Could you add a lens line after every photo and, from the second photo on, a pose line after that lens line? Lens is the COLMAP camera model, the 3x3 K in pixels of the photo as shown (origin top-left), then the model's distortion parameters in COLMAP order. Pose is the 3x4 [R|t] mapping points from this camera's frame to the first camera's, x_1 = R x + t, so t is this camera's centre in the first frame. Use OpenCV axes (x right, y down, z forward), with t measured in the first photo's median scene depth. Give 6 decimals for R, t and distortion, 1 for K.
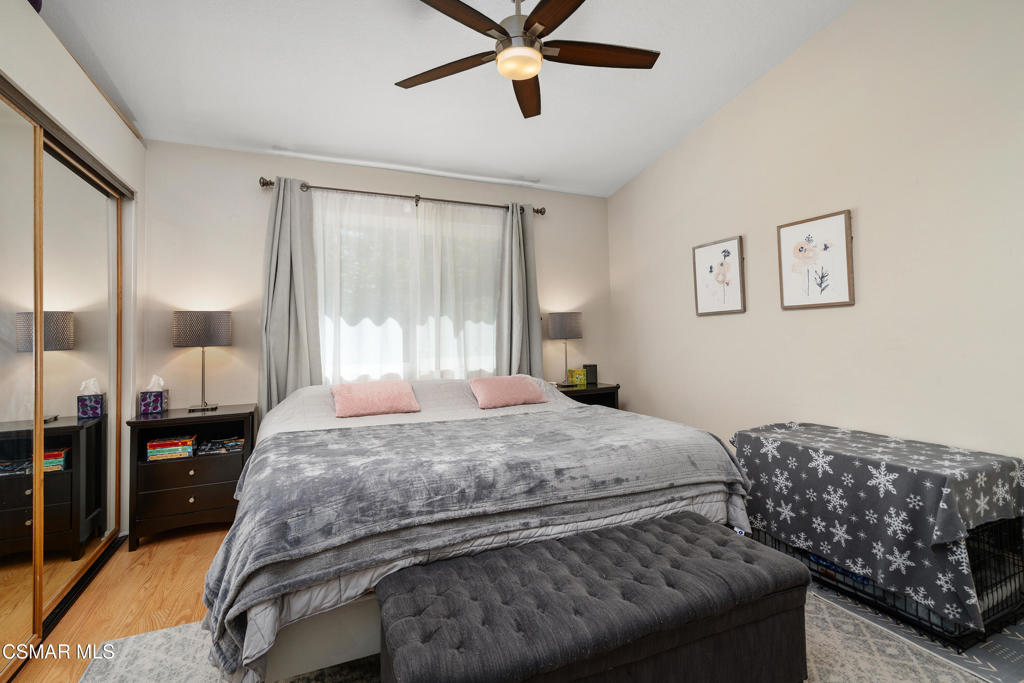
lens RADIAL K [[471.6, 0, 511.1], [0, 471.6, 338.4], [0, 0, 1]] dist [-0.005437, 0.003012]
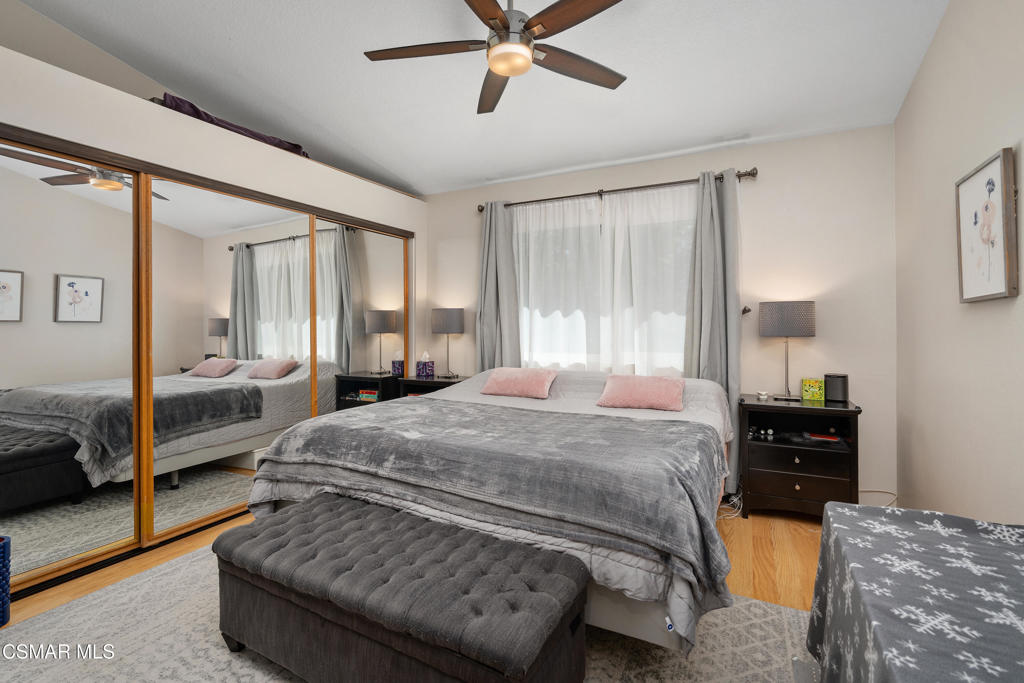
lens RADIAL K [[471.6, 0, 504.3], [0, 471.6, 327.7], [0, 0, 1]] dist [-0.005437, 0.003012]
pose [[0.616691, 0.020232, -0.786945, 0.539318], [-0.020170, 0.999748, 0.009897, -0.014818], [0.786946, 0.009769, 0.616944, 0.241520]]
